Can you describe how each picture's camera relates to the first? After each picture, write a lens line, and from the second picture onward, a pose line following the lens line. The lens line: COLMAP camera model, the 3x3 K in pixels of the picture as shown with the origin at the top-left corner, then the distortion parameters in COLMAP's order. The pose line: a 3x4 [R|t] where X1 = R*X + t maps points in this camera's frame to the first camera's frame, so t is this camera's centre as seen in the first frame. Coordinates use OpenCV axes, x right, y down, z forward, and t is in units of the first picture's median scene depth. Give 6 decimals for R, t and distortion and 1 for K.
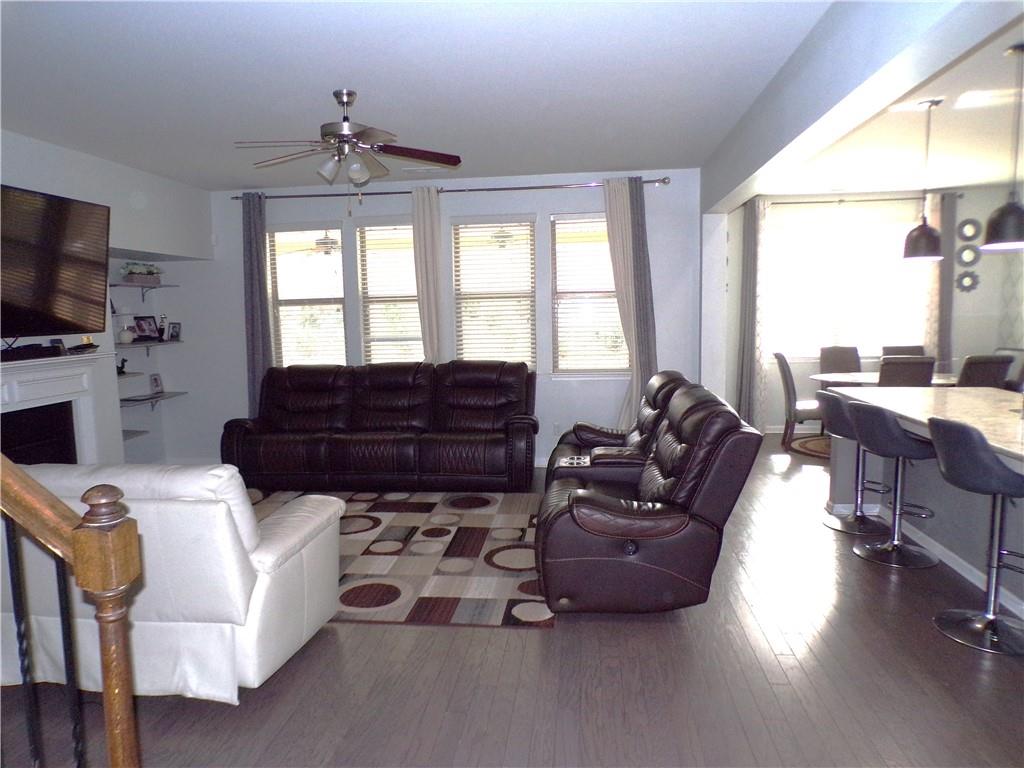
lens RADIAL K [[689.3, 0, 512.0], [0, 689.3, 384.0], [0, 0, 1]] dist [-0.001993, -0.003495]
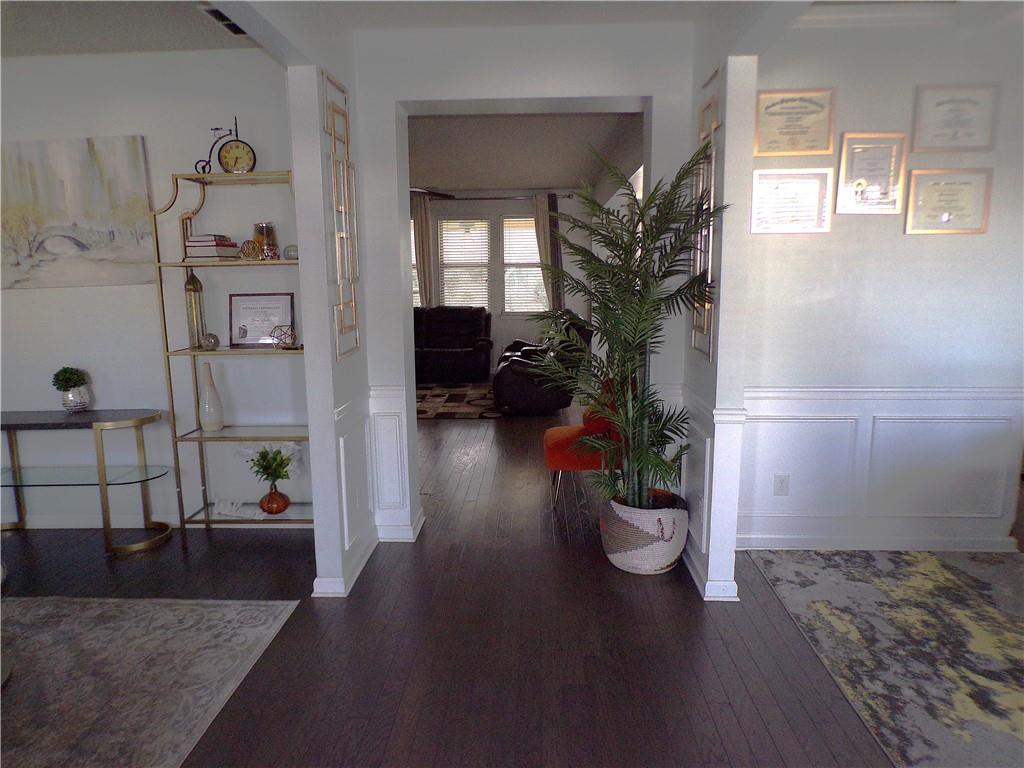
lens RADIAL K [[689.3, 0, 512.0], [0, 689.3, 384.0], [0, 0, 1]] dist [-0.001993, -0.003495]
pose [[0.997310, -0.002103, 0.073273, -0.039798], [-0.002027, 0.998415, 0.056241, 0.065425], [-0.073275, -0.056238, 0.995725, -0.705487]]
